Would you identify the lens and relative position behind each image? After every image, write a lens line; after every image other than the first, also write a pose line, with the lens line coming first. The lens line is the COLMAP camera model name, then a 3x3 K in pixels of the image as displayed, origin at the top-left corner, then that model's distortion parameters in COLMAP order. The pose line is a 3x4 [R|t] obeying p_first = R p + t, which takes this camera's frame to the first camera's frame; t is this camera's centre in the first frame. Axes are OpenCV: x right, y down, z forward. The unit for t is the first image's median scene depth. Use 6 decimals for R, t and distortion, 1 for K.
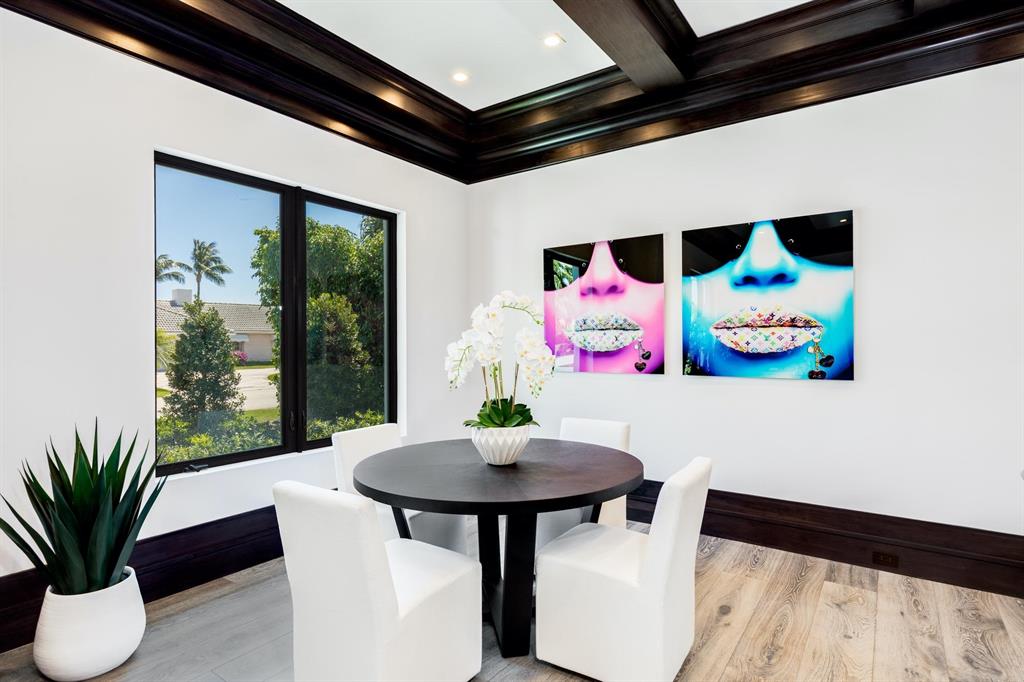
lens RADIAL K [[532.7, 0, 510.7], [0, 532.7, 344.4], [0, 0, 1]] dist [0.031015, -0.000221]
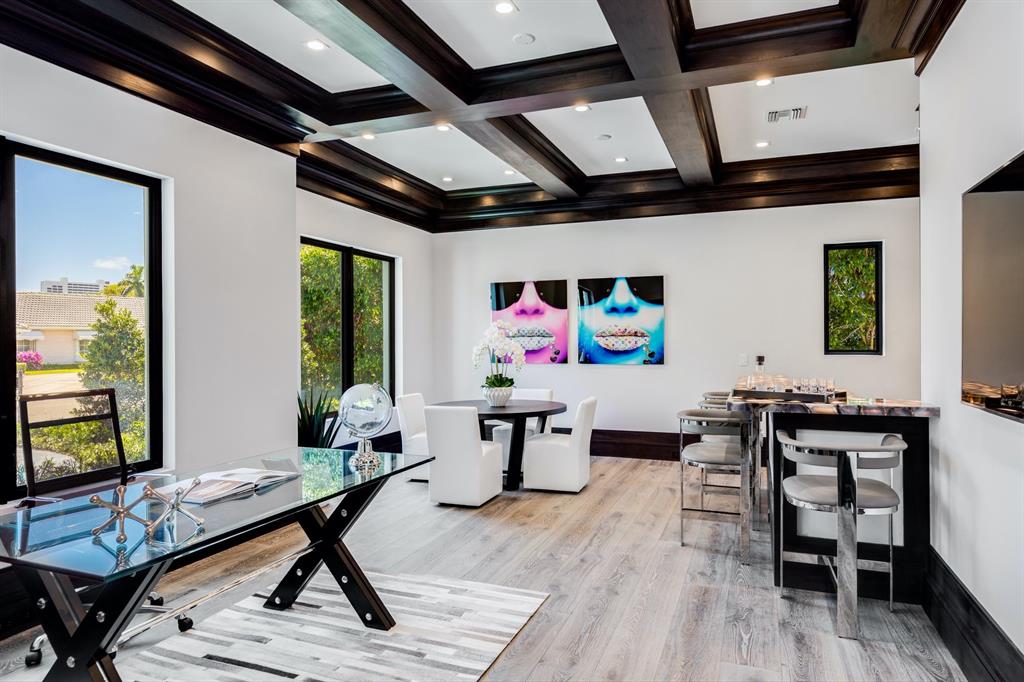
lens RADIAL K [[619.6, 0, 511.5], [0, 619.6, 341.3], [0, 0, 1]] dist [0.000816, 0.001397]
pose [[0.964410, 0.001127, 0.264408, -0.411282], [-0.000299, 0.999995, -0.003172, -0.007672], [-0.264410, 0.002980, 0.964406, -0.860153]]
